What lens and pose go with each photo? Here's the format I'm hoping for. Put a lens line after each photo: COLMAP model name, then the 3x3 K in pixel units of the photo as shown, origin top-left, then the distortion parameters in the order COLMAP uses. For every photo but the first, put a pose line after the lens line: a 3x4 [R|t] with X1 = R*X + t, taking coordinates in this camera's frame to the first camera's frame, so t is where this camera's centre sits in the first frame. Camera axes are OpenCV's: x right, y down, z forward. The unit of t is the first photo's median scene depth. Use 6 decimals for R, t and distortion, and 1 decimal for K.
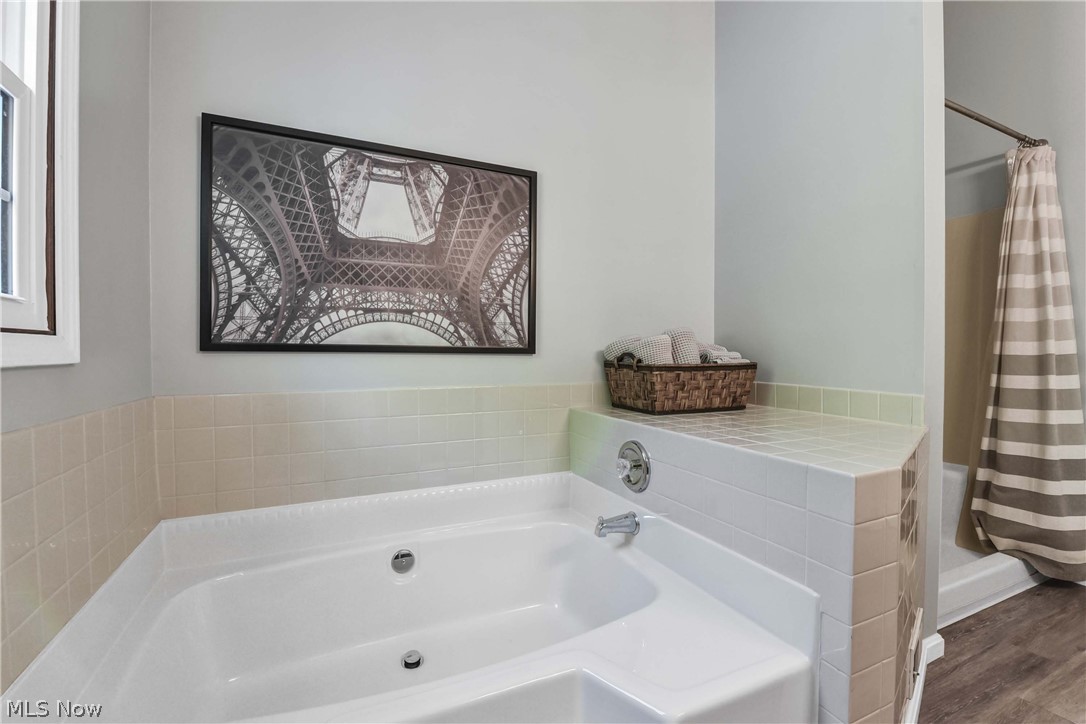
lens RADIAL K [[491.1, 0, 542.6], [0, 491.1, 357.3], [0, 0, 1]] dist [0.001041, -0.010024]
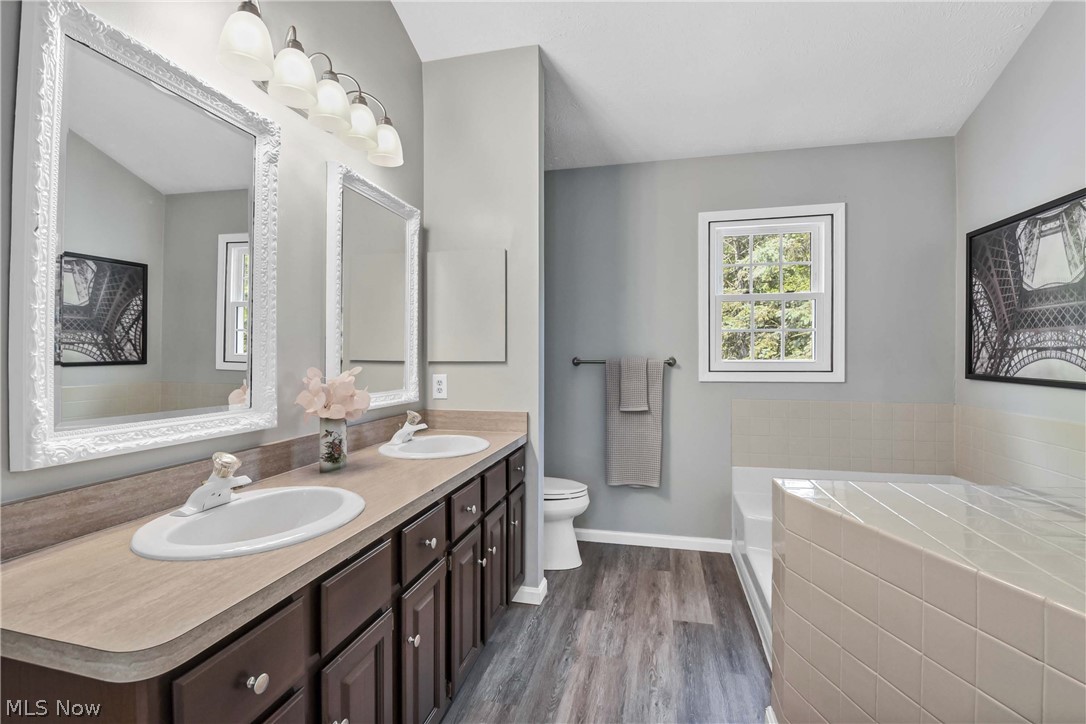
lens RADIAL K [[491.1, 0, 542.6], [0, 491.1, 357.3], [0, 0, 1]] dist [0.001041, -0.010024]
pose [[-0.619015, 0.000739, -0.785379, 1.323876], [-0.010636, 0.999900, 0.009324, -0.076980], [0.785307, 0.014125, -0.618946, 0.811533]]
